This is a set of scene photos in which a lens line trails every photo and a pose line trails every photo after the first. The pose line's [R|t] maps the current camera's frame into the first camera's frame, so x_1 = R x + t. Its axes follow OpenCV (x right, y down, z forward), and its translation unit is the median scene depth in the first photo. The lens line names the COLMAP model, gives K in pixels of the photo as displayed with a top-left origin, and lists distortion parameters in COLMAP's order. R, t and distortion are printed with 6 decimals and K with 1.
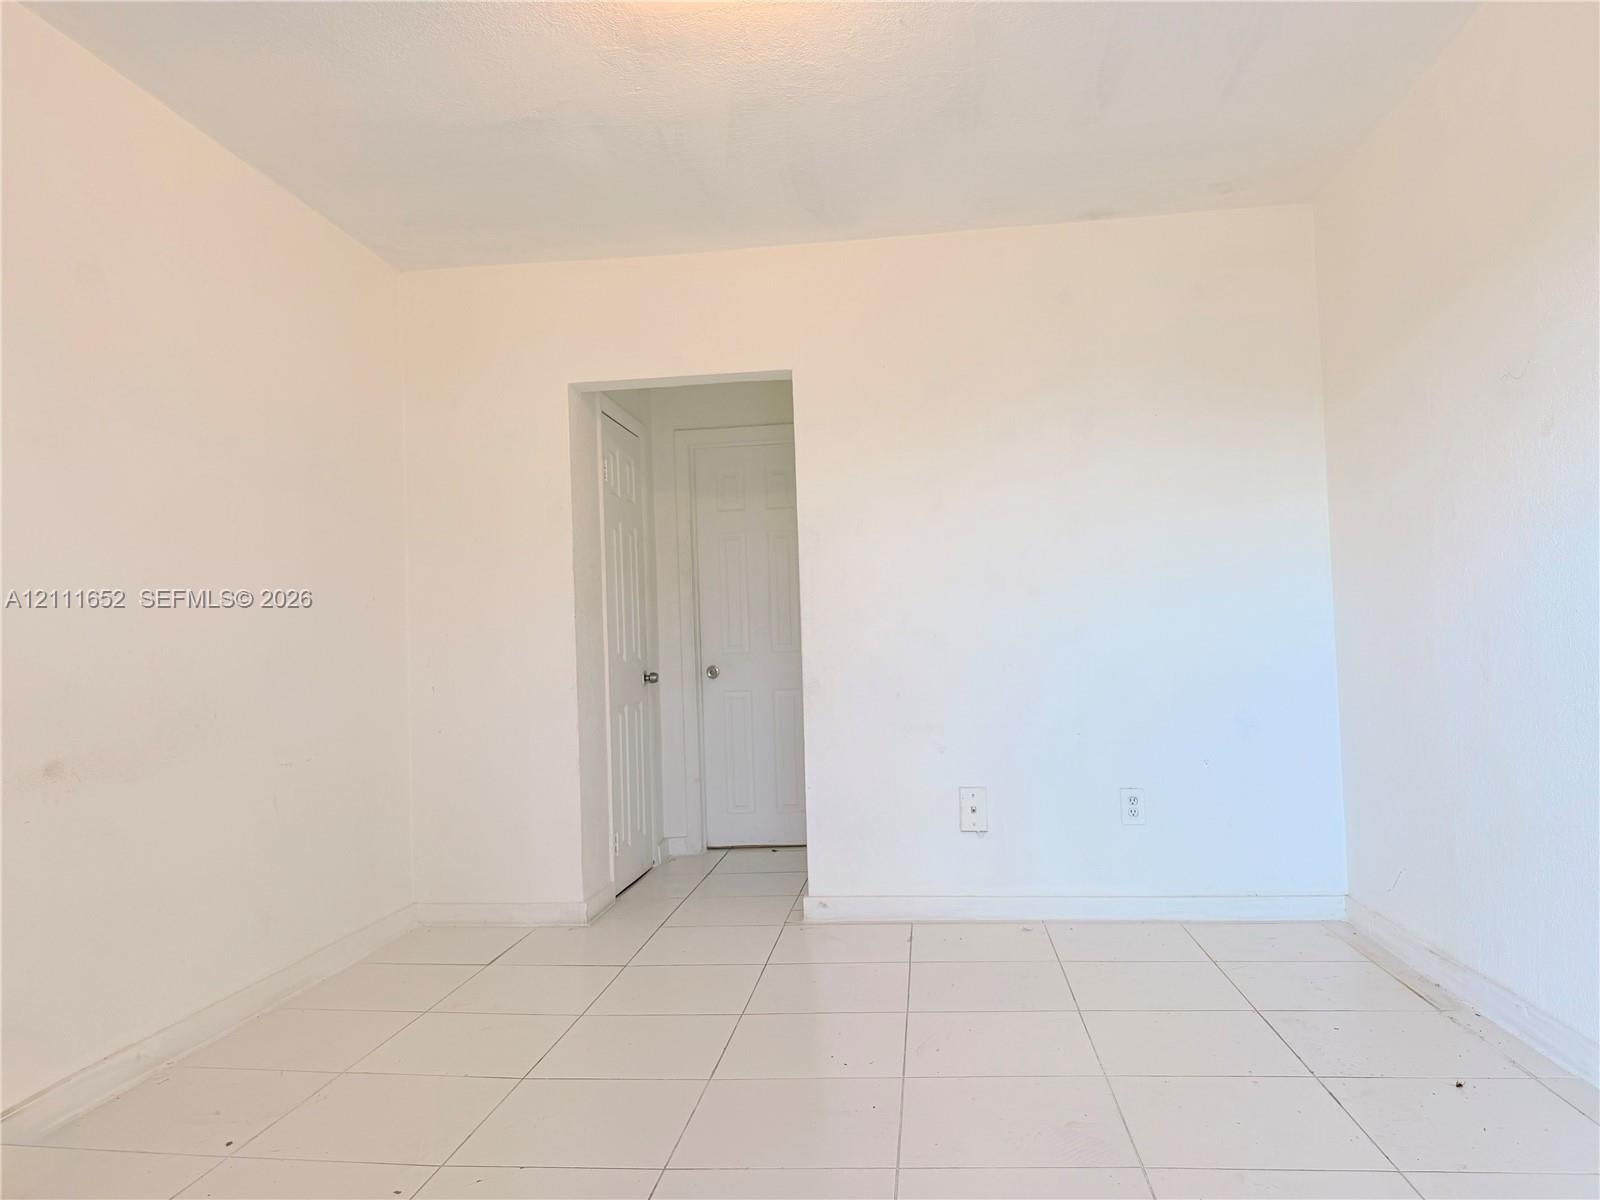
lens RADIAL K [[1126.0, 0, 794.2], [0, 1126.0, 602.3], [0, 0, 1]] dist [0.161146, -0.235719]
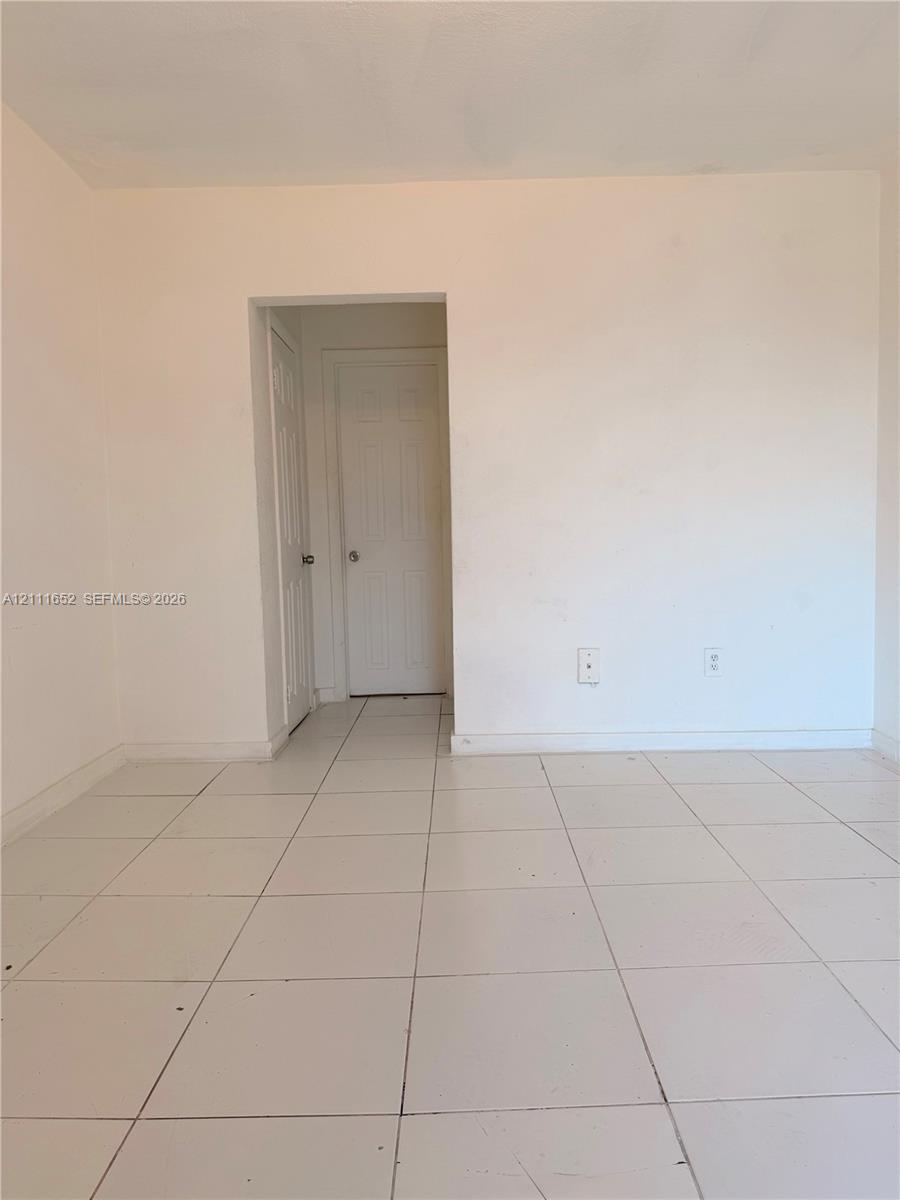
lens RADIAL K [[844.5, 0, 450.0], [0, 844.5, 600.0], [0, 0, 1]] dist [0.161146, -0.235719]
pose [[0.993947, 0.005113, 0.109743, -0.092980], [-0.016640, 0.994398, 0.104385, 0.015356], [-0.108594, -0.105579, 0.988464, 0.099563]]
